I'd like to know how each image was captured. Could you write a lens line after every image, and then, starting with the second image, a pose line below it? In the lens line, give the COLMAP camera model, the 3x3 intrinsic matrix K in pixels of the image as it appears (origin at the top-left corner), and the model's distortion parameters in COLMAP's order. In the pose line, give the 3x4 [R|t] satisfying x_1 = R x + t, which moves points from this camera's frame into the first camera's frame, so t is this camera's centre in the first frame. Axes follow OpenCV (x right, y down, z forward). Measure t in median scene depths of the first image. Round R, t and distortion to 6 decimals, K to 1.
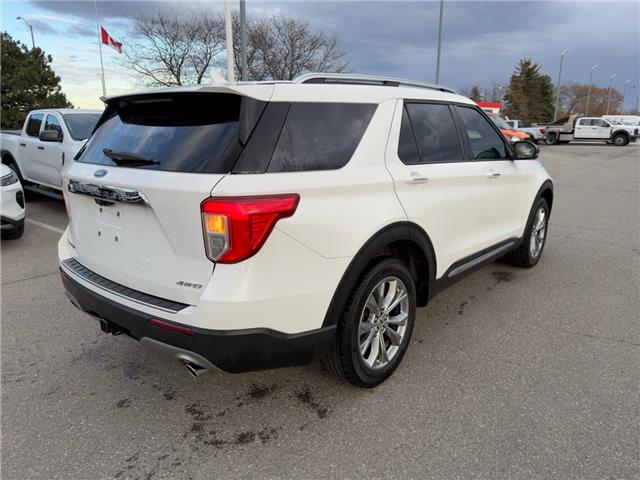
lens RADIAL K [[459.8, 0, 317.0], [0, 459.8, 236.4], [0, 0, 1]] dist [0.051217, -0.060190]
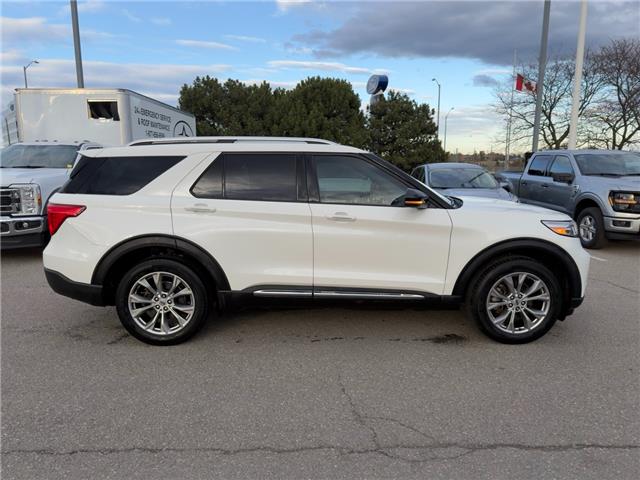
lens RADIAL K [[459.8, 0, 317.0], [0, 459.8, 236.4], [0, 0, 1]] dist [0.051217, -0.060190]
pose [[0.649521, 0.115821, -0.751471, 0.165899], [-0.178707, 0.983898, -0.002819, -0.011297], [0.739044, 0.136124, 0.659760, 0.039807]]
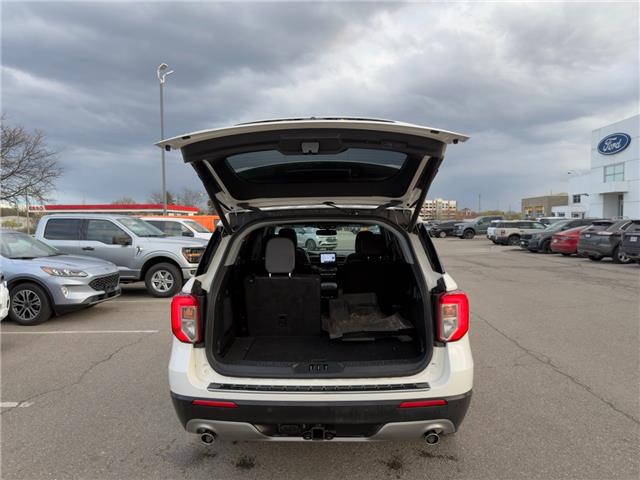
lens RADIAL K [[459.8, 0, 317.0], [0, 459.8, 236.4], [0, 0, 1]] dist [0.051217, -0.060190]
pose [[0.788991, -0.026565, 0.613830, -0.103625], [0.155911, 0.975020, -0.158205, -0.006689], [-0.594294, 0.220525, 0.773423, 0.010508]]
